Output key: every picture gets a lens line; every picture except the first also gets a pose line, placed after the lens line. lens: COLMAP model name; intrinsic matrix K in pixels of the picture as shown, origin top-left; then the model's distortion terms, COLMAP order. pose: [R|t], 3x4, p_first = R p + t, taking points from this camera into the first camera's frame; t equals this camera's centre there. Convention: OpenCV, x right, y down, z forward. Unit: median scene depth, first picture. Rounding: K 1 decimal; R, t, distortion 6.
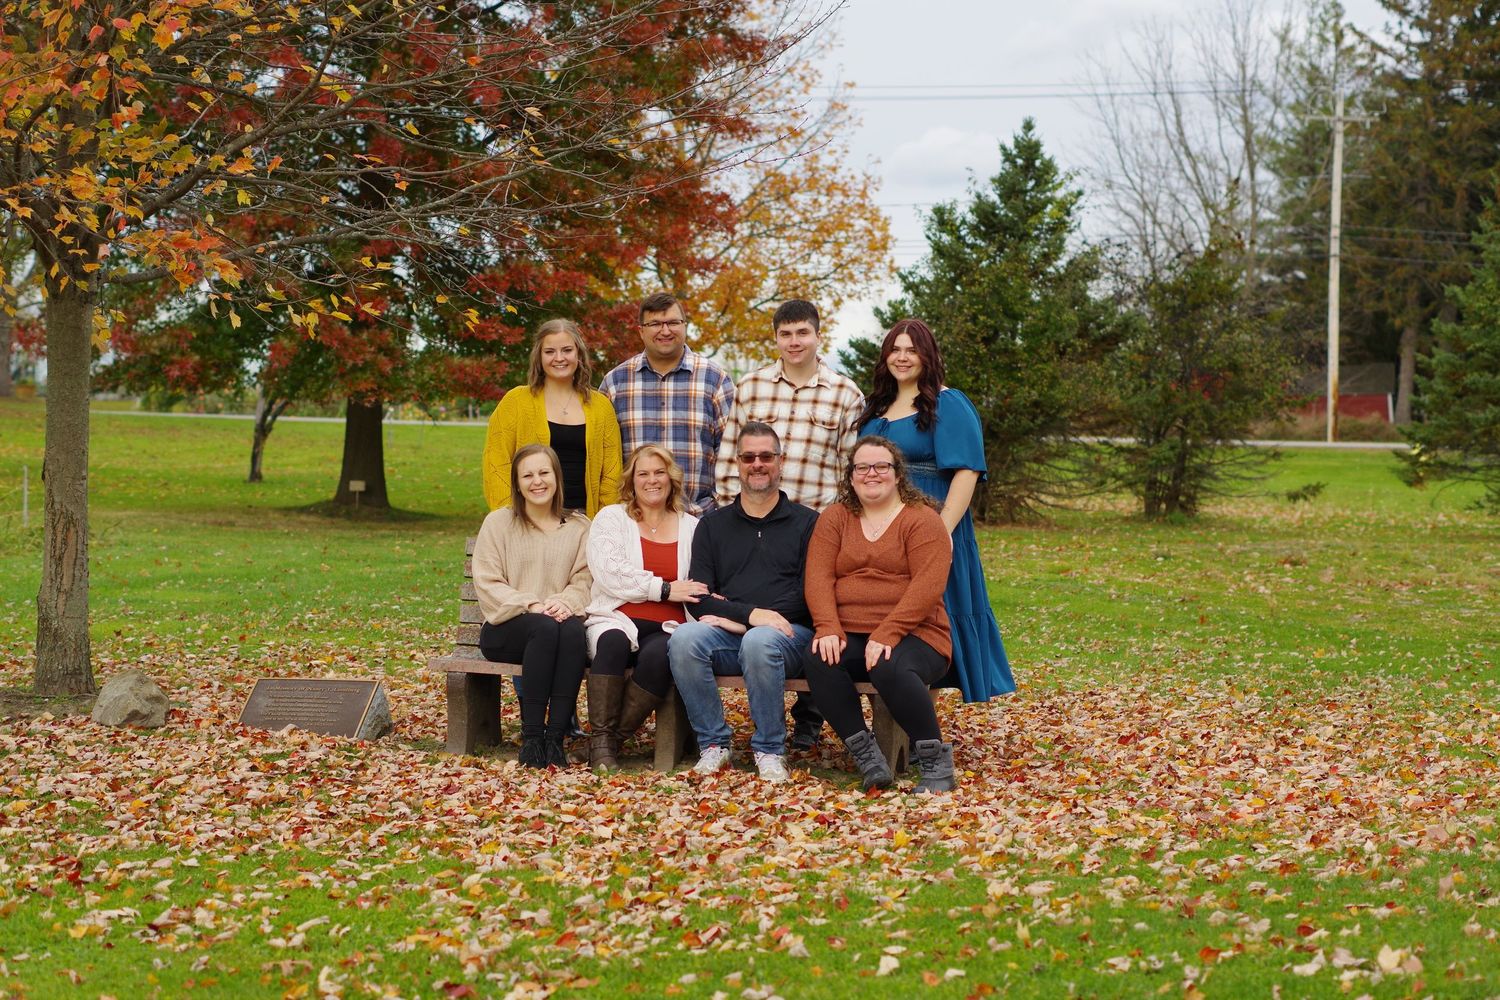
lens RADIAL K [[3202.2, 0, 750.0], [0, 3202.2, 500.0], [0, 0, 1]] dist [-0.172548, 0.358929]
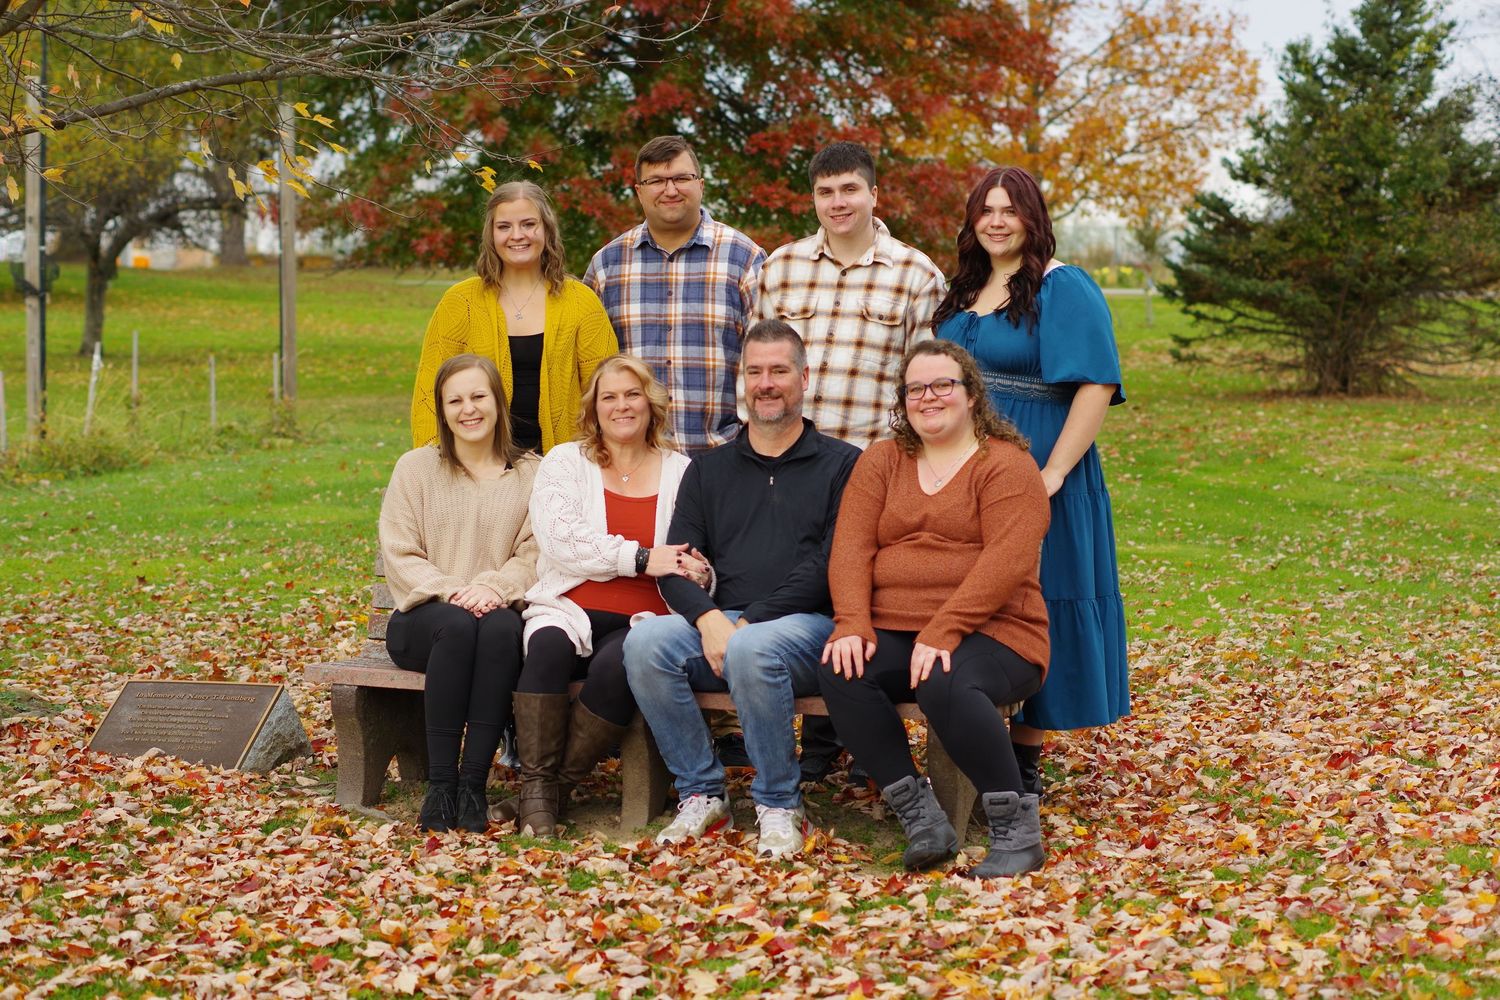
lens RADIAL K [[3202.2, 0, 750.0], [0, 3202.2, 500.0], [0, 0, 1]] dist [-0.172548, 0.358929]
pose [[0.991075, -0.010238, -0.132912, 0.084565], [0.016075, 0.998949, 0.042918, -0.014443], [0.132333, -0.044672, 0.990198, 0.298365]]
